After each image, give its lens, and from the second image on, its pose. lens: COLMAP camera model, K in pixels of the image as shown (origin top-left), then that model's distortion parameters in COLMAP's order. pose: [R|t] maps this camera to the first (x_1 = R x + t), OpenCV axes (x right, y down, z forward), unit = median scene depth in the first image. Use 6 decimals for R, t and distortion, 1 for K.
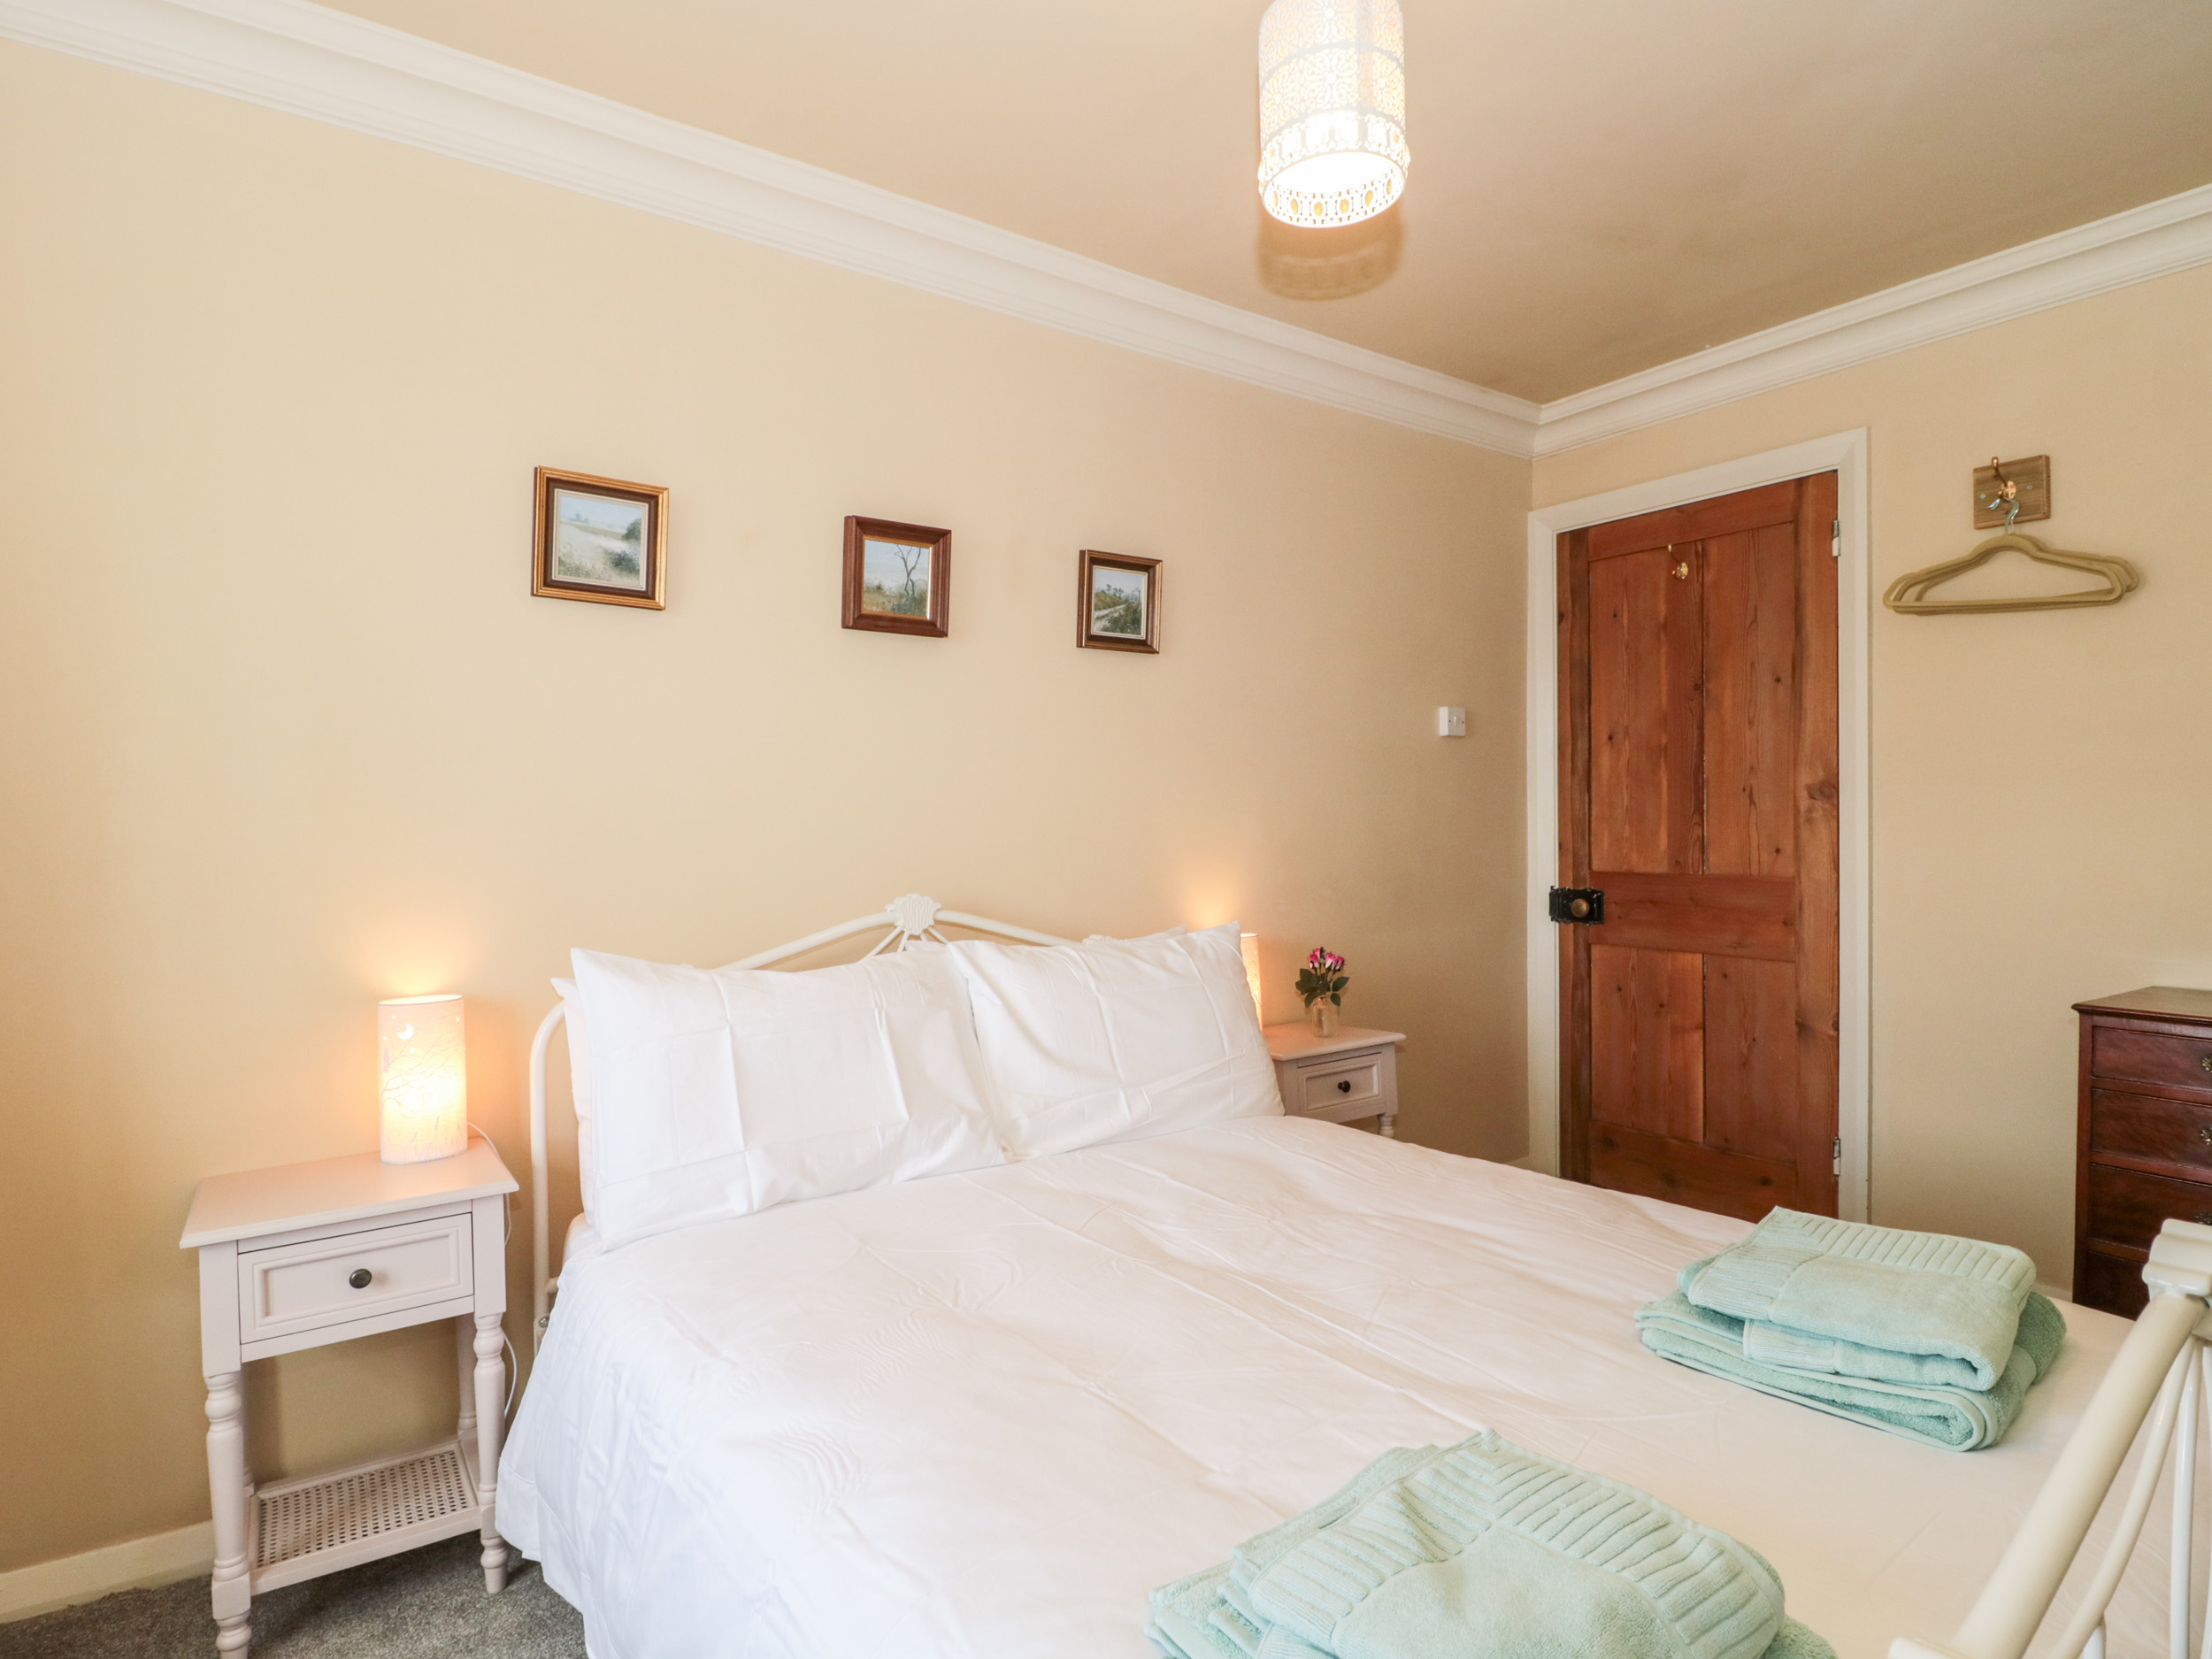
lens RADIAL K [[1159.0, 0, 1055.2], [0, 1159.0, 828.7], [0, 0, 1]] dist [0.000845, -0.011471]
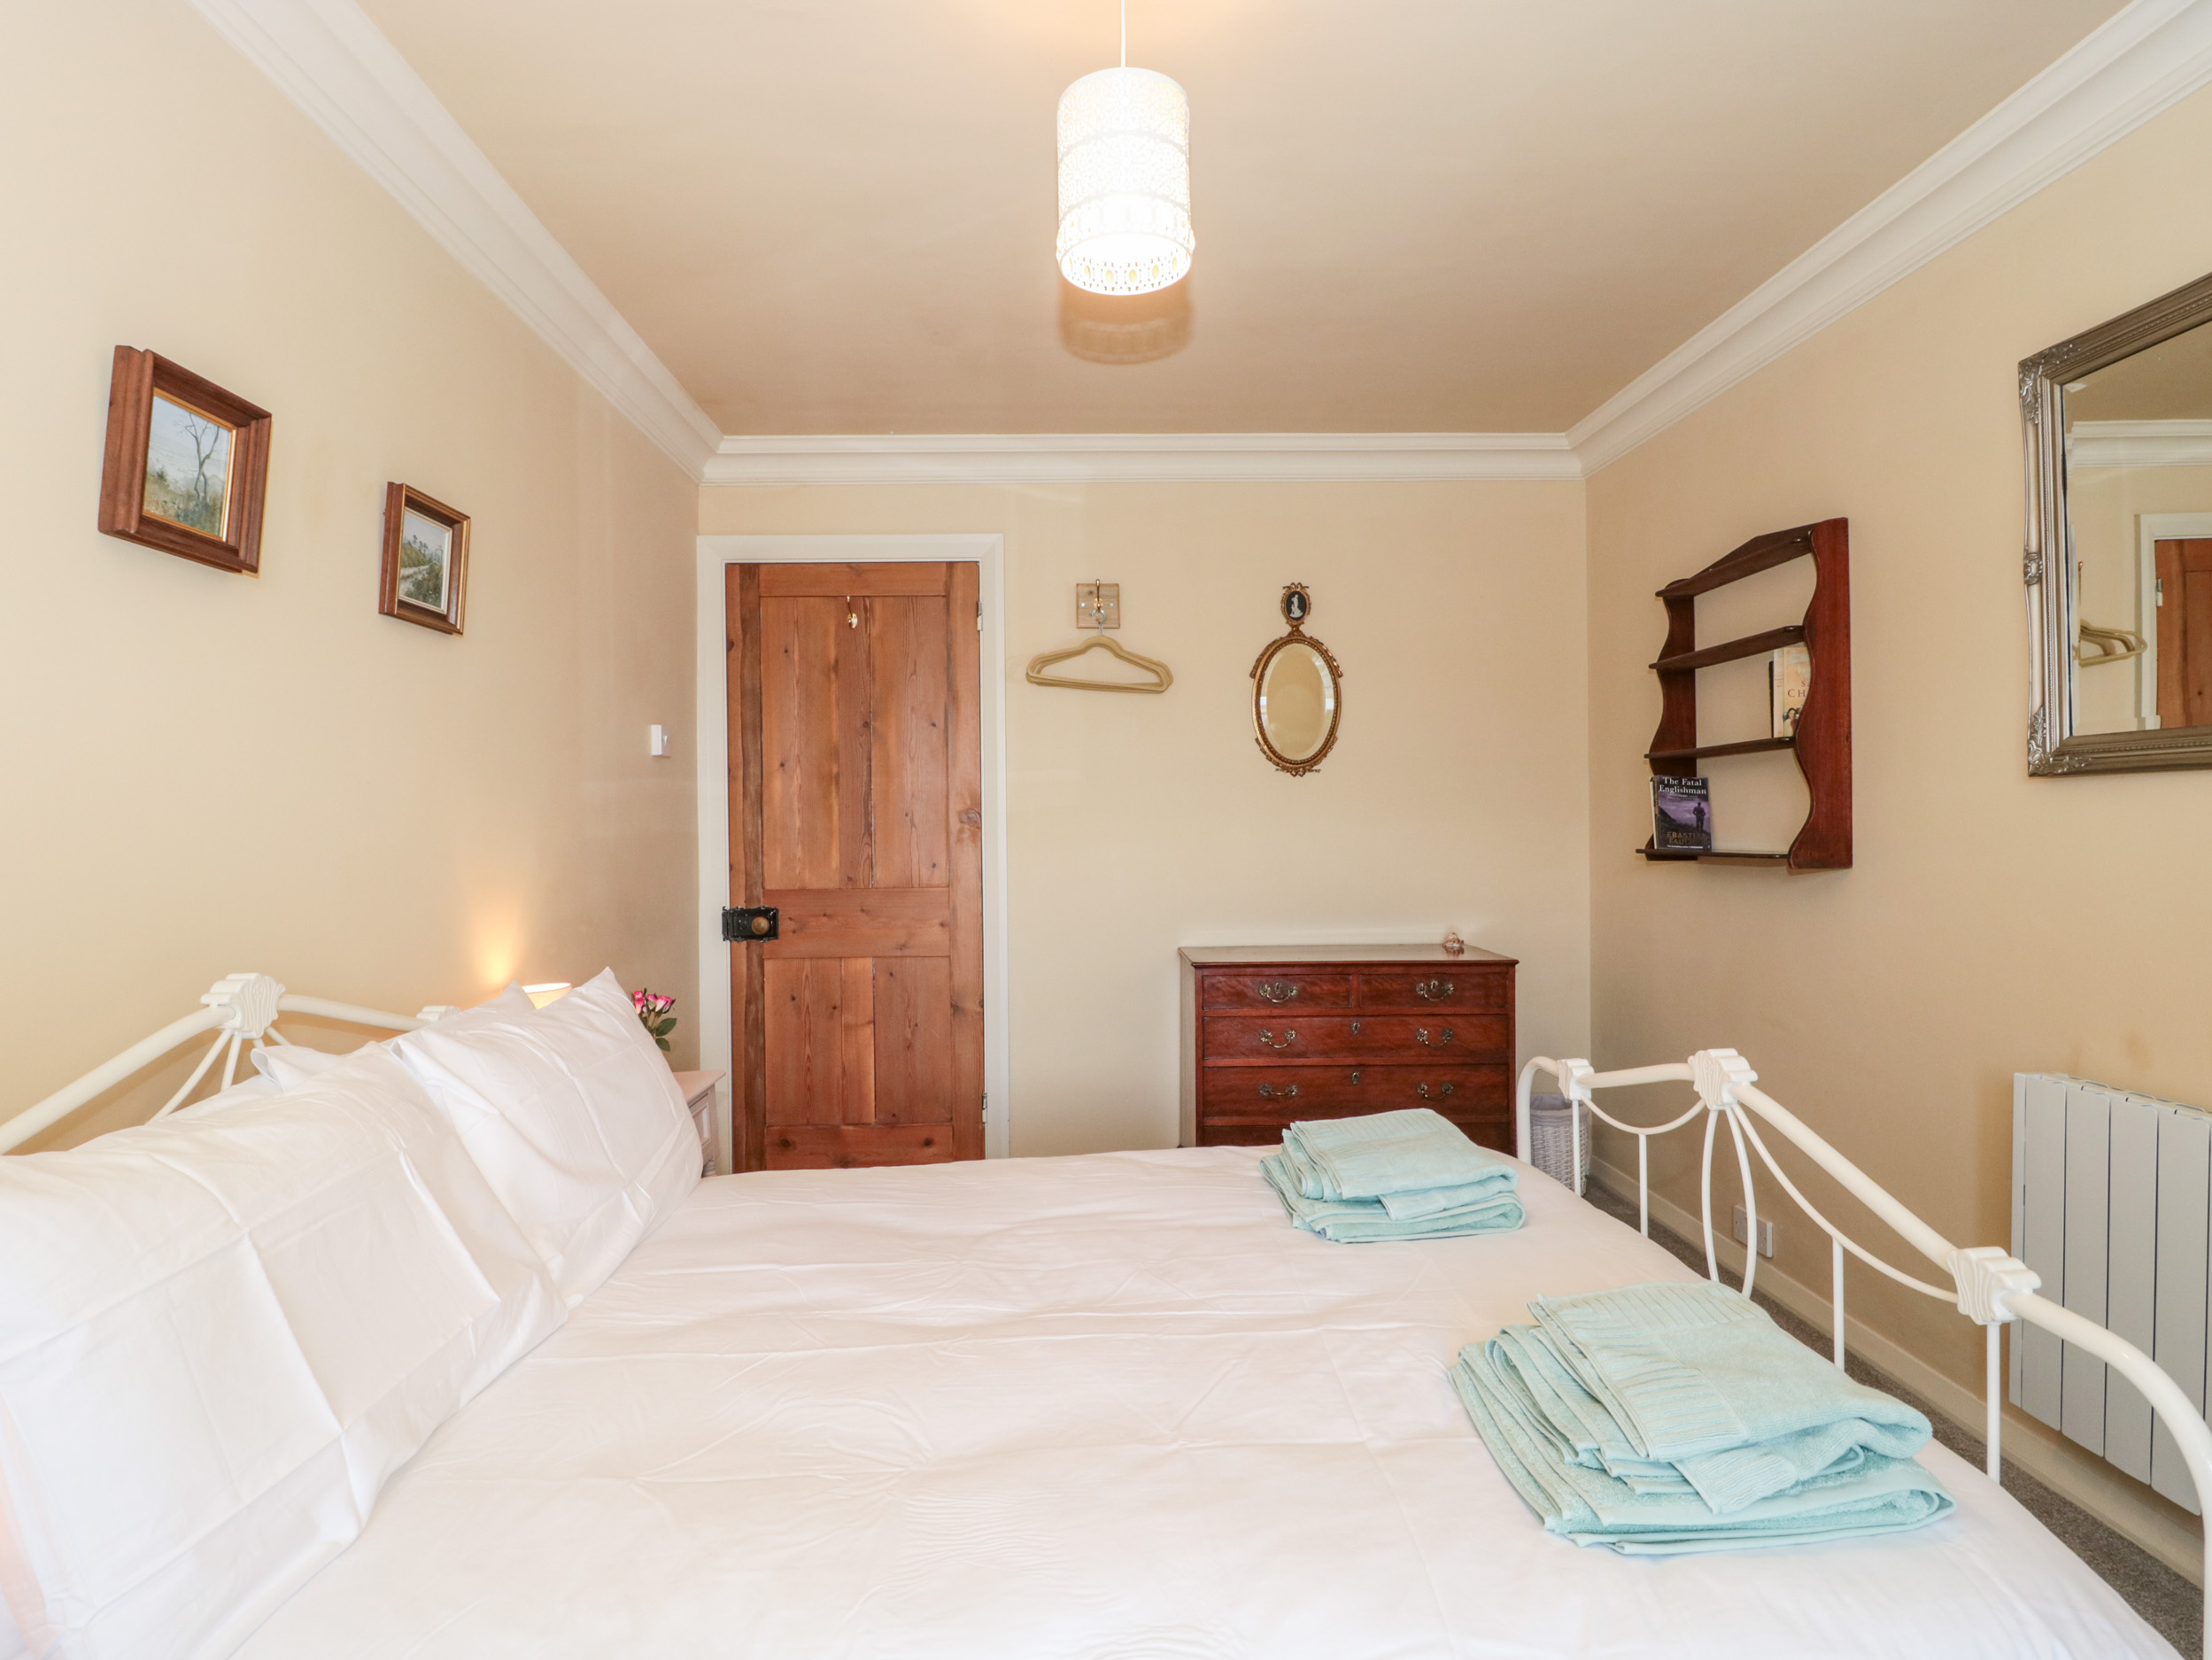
lens RADIAL K [[1158.9, 0, 1116.9], [0, 1158.9, 831.6], [0, 0, 1]] dist [0.000845, -0.011471]
pose [[0.533242, -0.005007, 0.845948, -0.334834], [0.015203, 0.999878, -0.003665, -0.010164], [-0.845826, 0.014816, 0.533253, 0.218065]]
